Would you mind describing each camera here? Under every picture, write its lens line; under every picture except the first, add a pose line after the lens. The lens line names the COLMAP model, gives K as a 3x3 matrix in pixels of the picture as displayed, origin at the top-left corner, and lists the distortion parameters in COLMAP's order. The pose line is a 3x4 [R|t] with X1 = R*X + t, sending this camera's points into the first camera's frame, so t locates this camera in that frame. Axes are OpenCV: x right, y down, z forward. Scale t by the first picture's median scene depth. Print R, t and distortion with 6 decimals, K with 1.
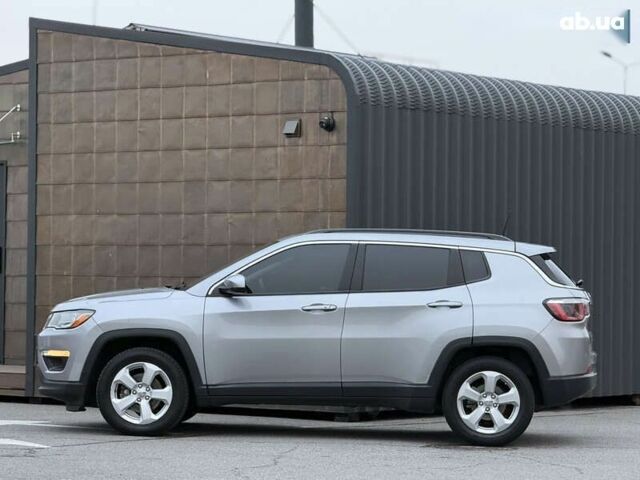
lens RADIAL K [[2310.6, 0, 314.9], [0, 2310.6, 243.6], [0, 0, 1]] dist [0.252239, 0.000000]
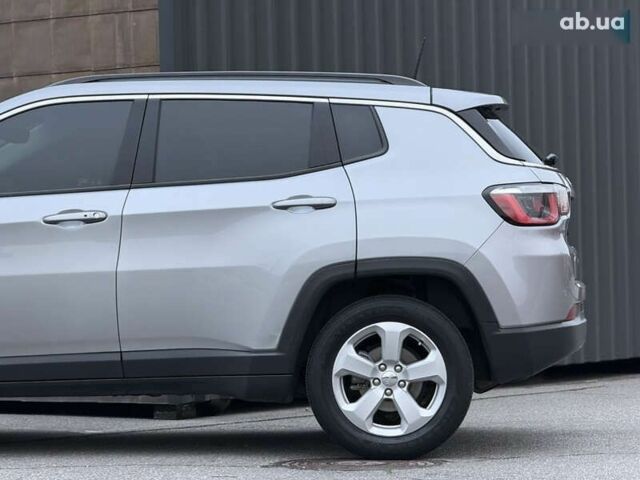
lens RADIAL K [[2310.6, 0, 345.5], [0, 2310.6, 254.2], [0, 0, 1]] dist [0.252239, 0.000000]
pose [[0.999375, -0.033151, 0.012292, 0.057611], [0.032961, 0.999339, 0.015352, 0.029796], [-0.012793, -0.014937, 0.999807, 0.446343]]
